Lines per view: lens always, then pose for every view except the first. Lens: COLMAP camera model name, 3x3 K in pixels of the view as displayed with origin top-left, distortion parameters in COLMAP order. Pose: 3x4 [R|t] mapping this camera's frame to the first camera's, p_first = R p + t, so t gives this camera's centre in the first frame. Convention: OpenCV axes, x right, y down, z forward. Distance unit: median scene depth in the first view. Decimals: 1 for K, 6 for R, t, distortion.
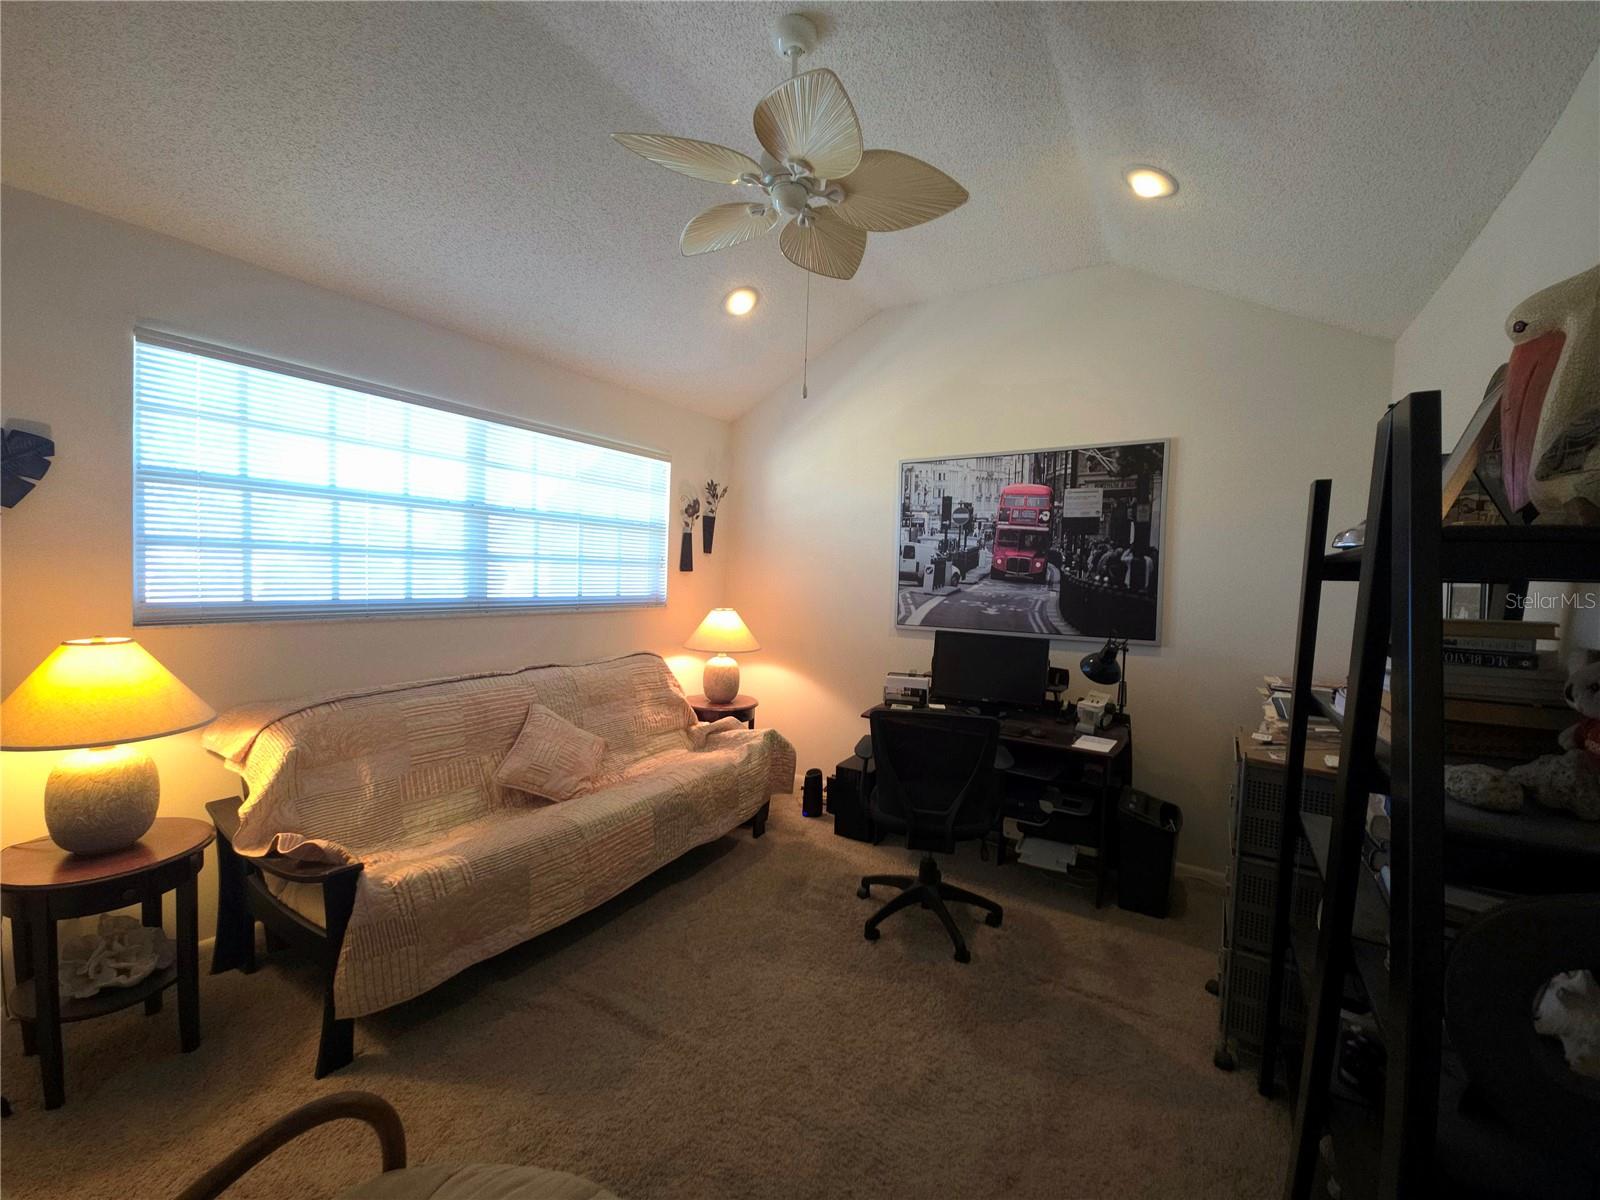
lens RADIAL K [[649.5, 0, 804.2], [0, 649.5, 597.9], [0, 0, 1]] dist [0.020395, -0.004128]
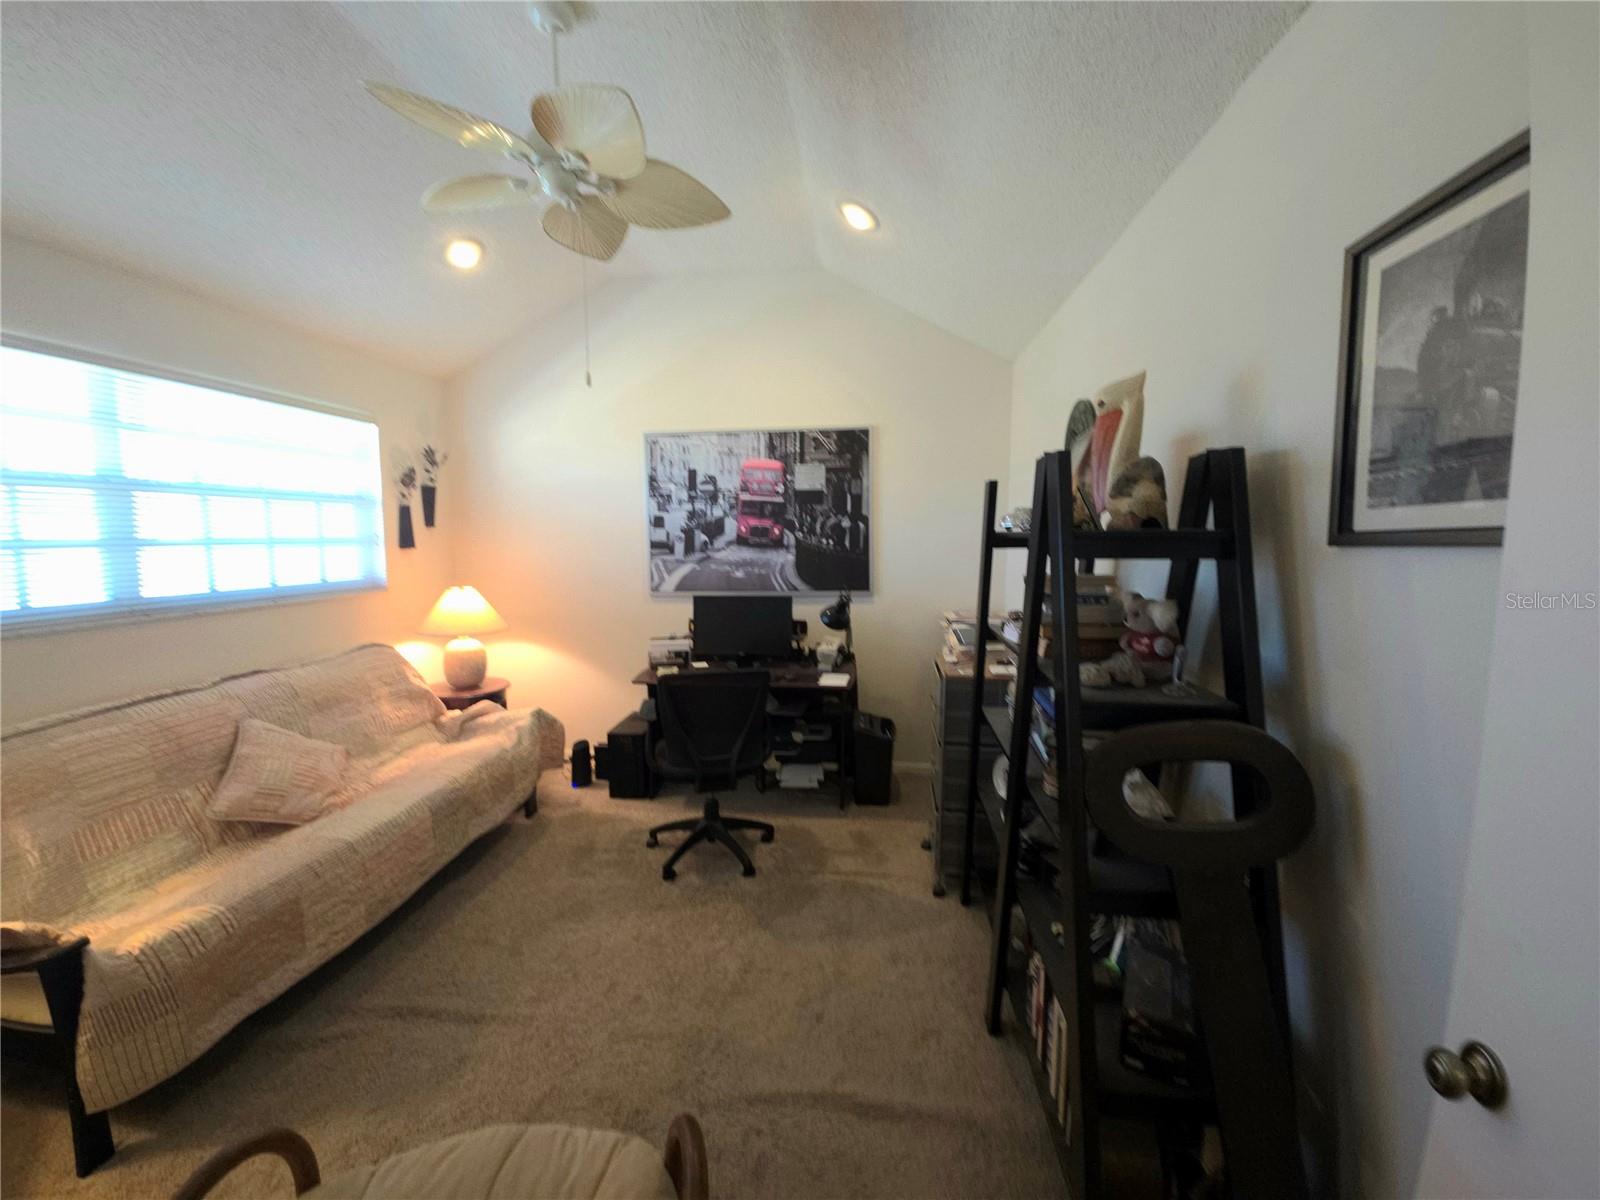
lens RADIAL K [[649.5, 0, 798.8], [0, 649.5, 595.8], [0, 0, 1]] dist [0.020395, -0.004128]
pose [[0.905649, -0.074375, 0.417455, -0.124073], [0.047614, 0.996108, 0.074172, -0.029494], [-0.421347, -0.047297, 0.905665, -0.074215]]
